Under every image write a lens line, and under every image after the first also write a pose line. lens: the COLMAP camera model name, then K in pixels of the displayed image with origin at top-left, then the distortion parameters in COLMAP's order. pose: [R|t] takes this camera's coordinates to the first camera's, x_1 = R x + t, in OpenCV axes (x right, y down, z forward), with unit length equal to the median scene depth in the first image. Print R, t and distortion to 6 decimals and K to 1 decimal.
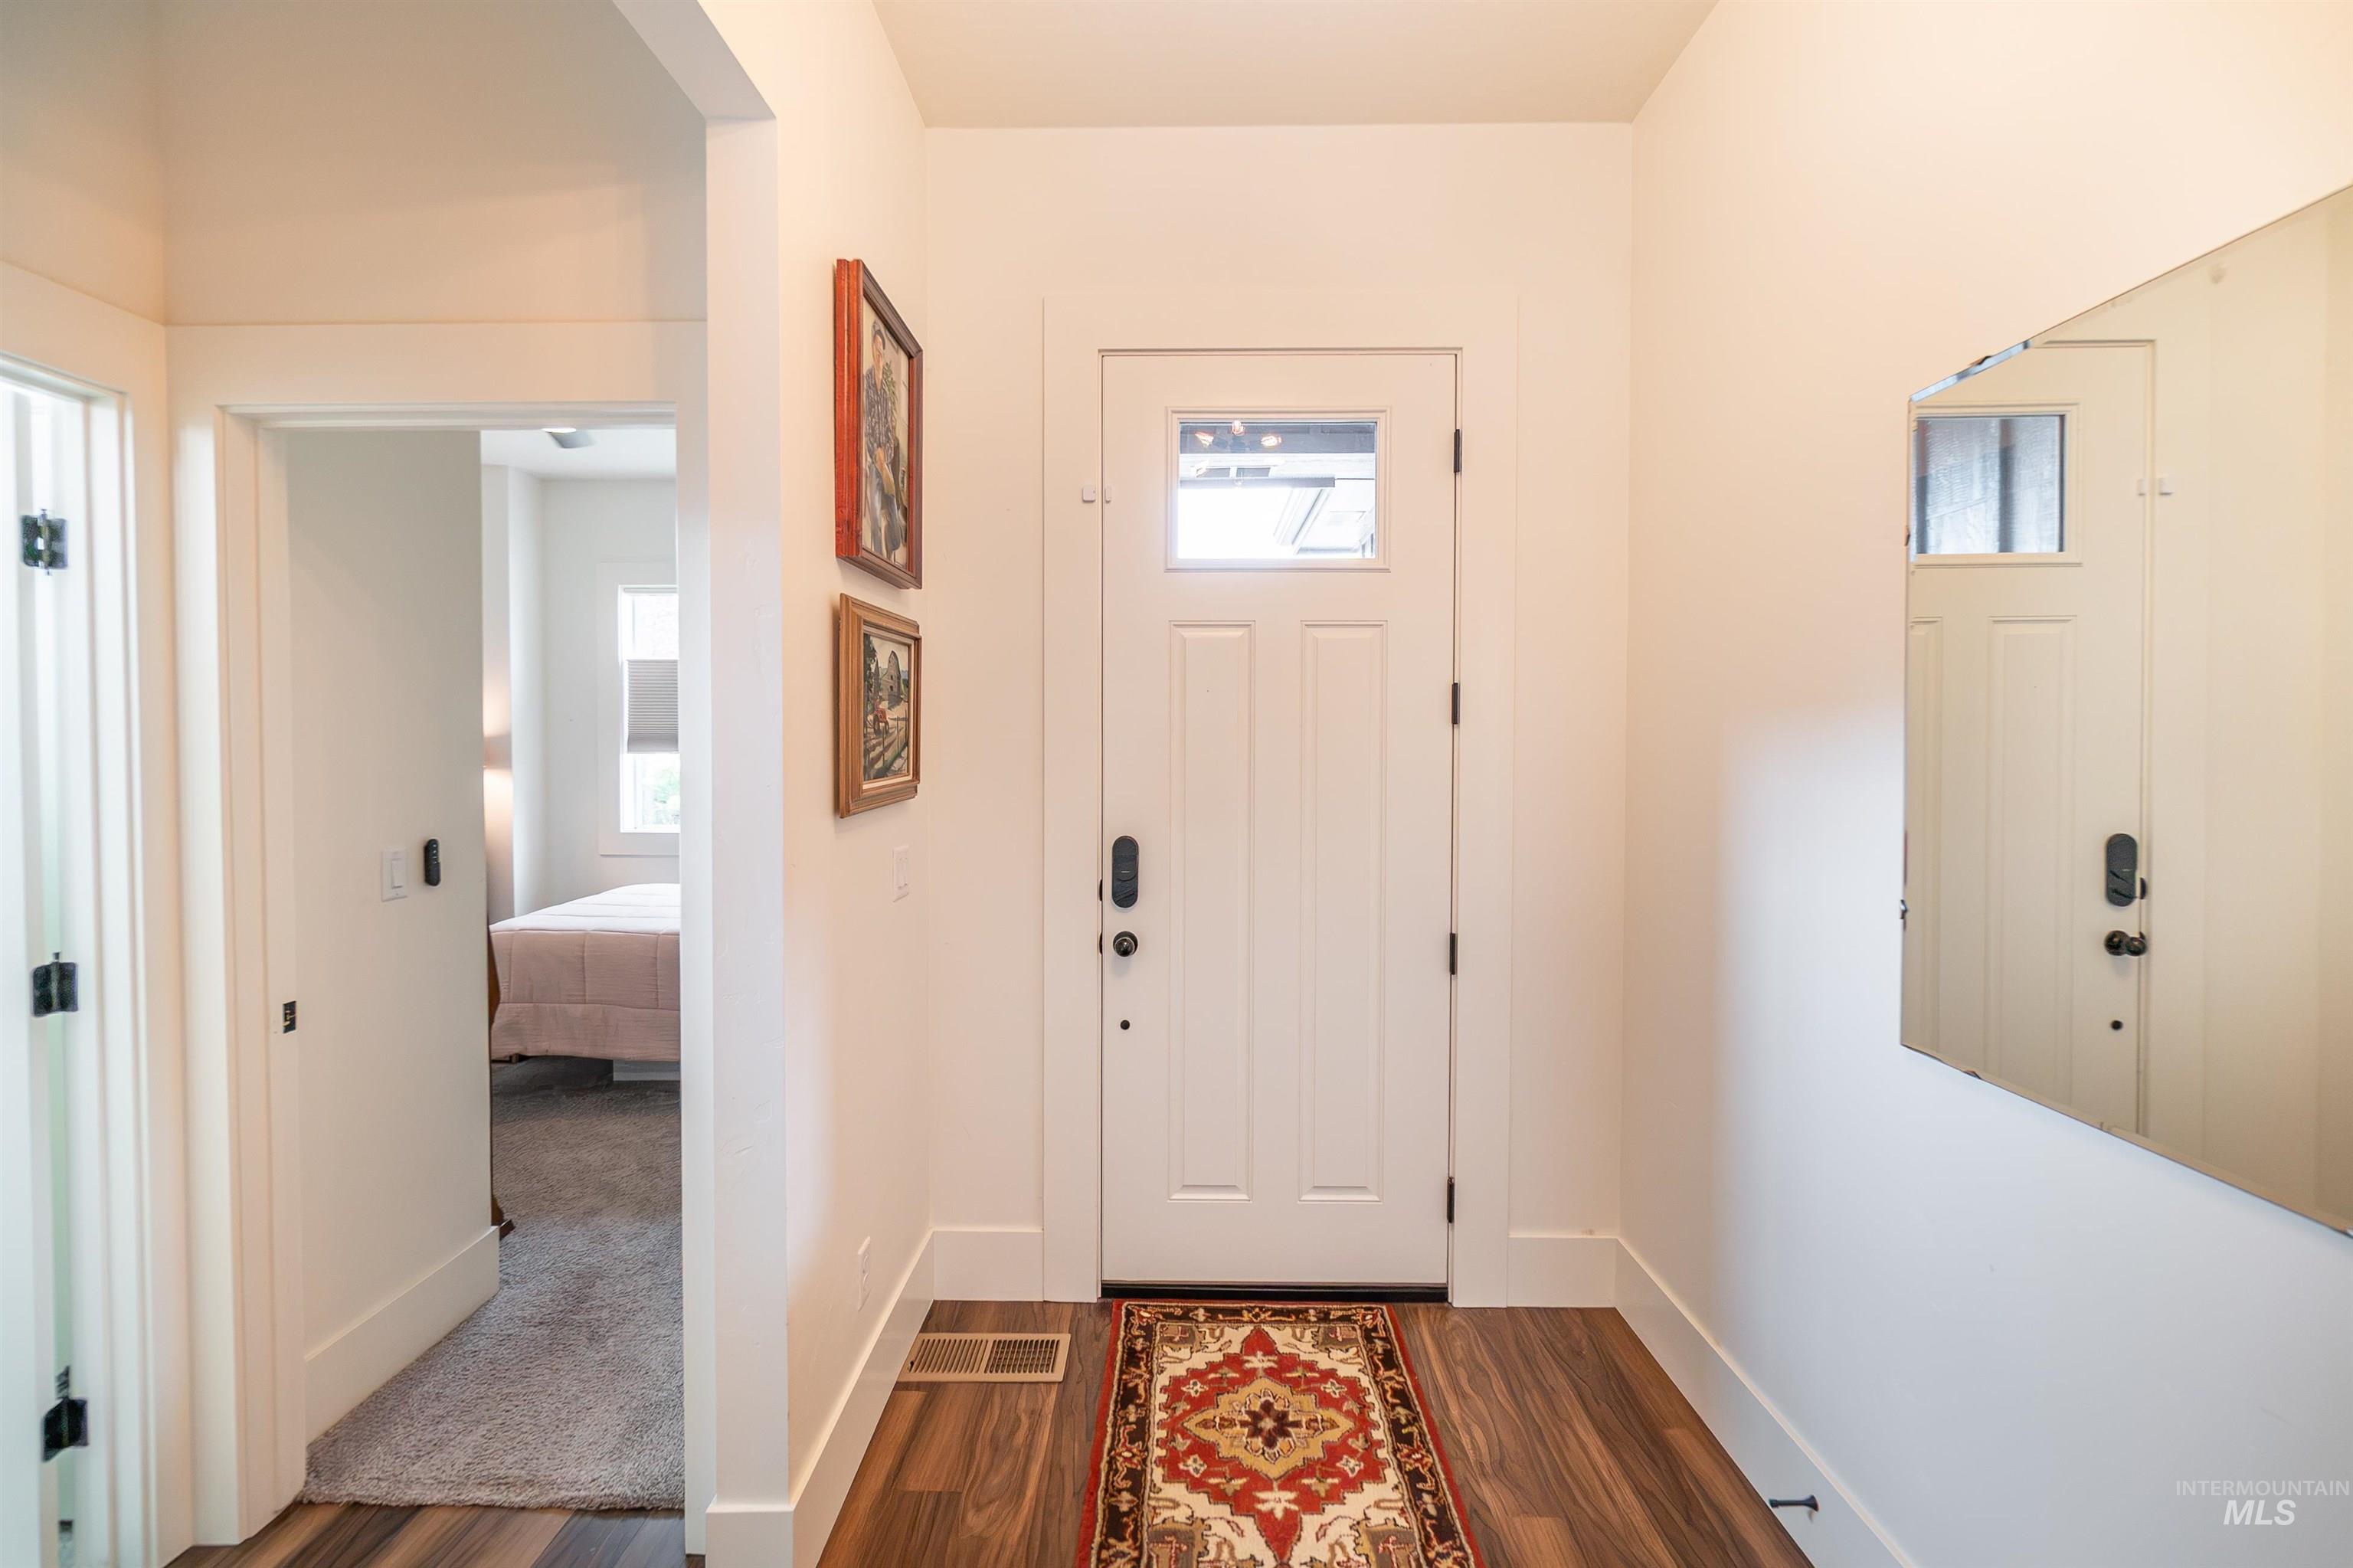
lens RADIAL K [[1037.1, 0, 1173.8], [0, 1037.1, 776.6], [0, 0, 1]] dist [-0.002977, -0.000113]
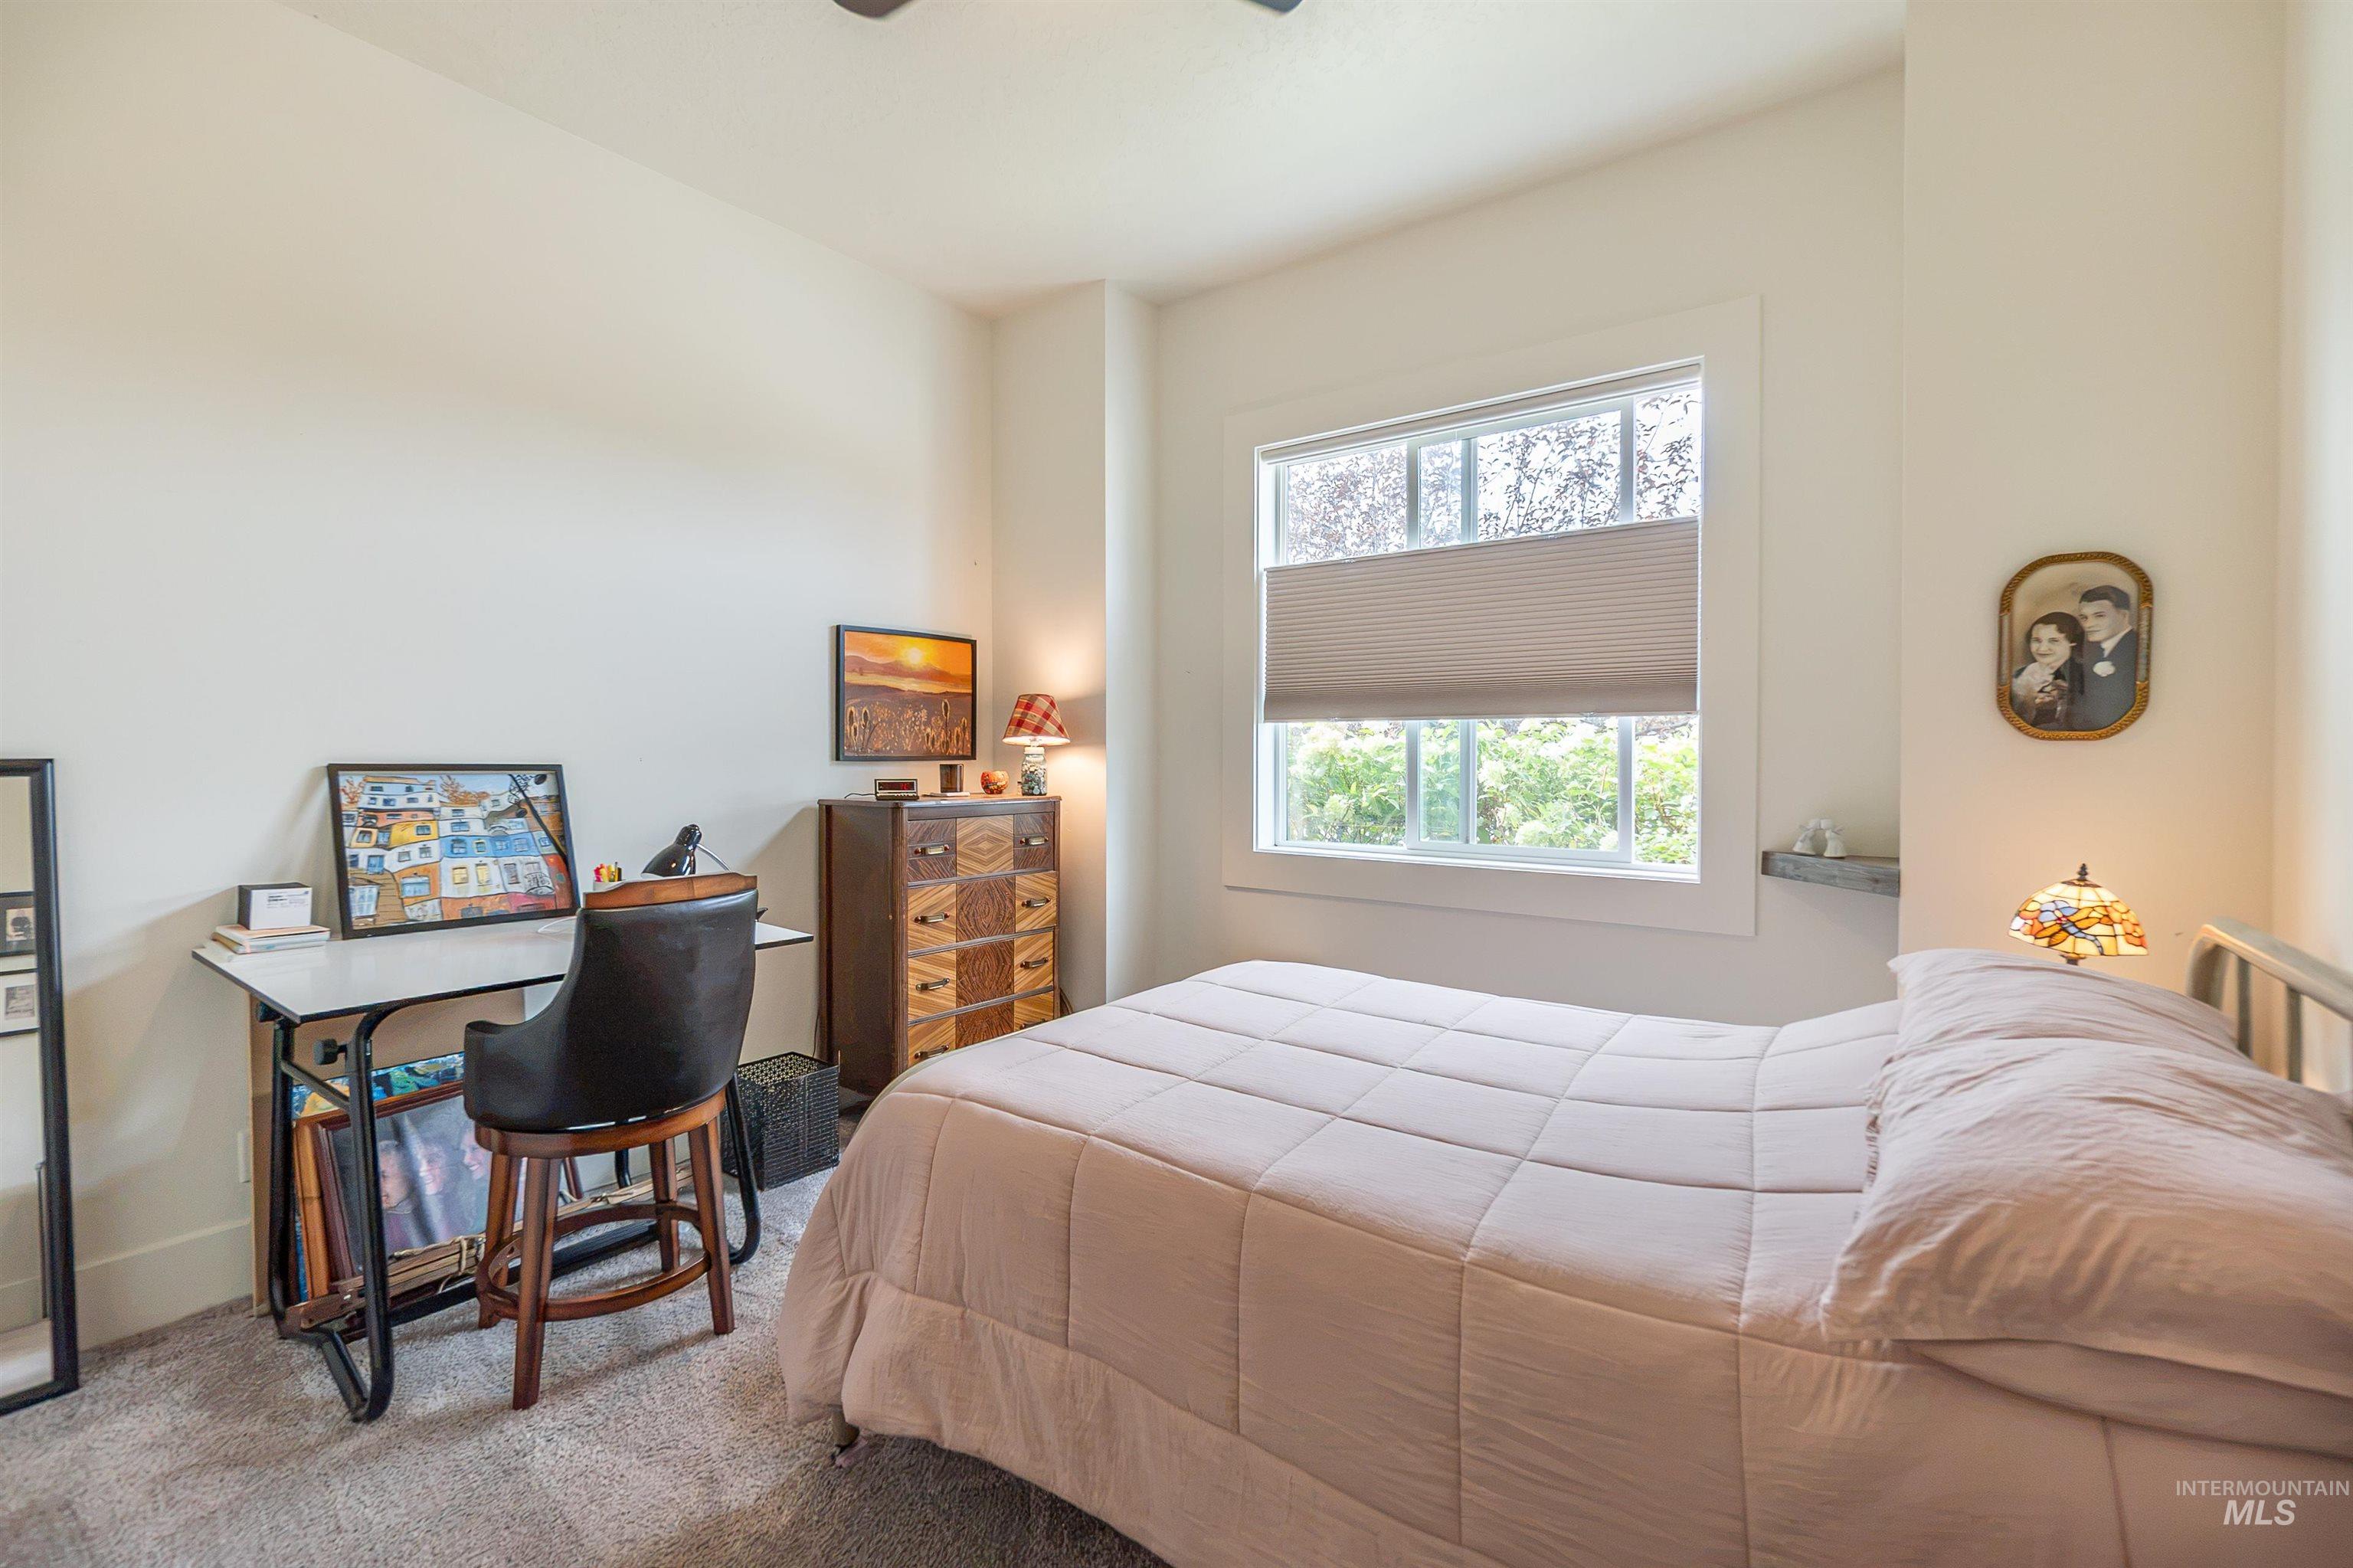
lens RADIAL K [[1037.1, 0, 1174.2], [0, 1037.1, 781.4], [0, 0, 1]] dist [-0.002977, -0.000113]
pose [[0.810924, 0.008337, -0.585092, -0.214414], [-0.011593, 0.999931, -0.001820, 0.013854], [0.585037, 0.008259, 0.810965, 0.476976]]
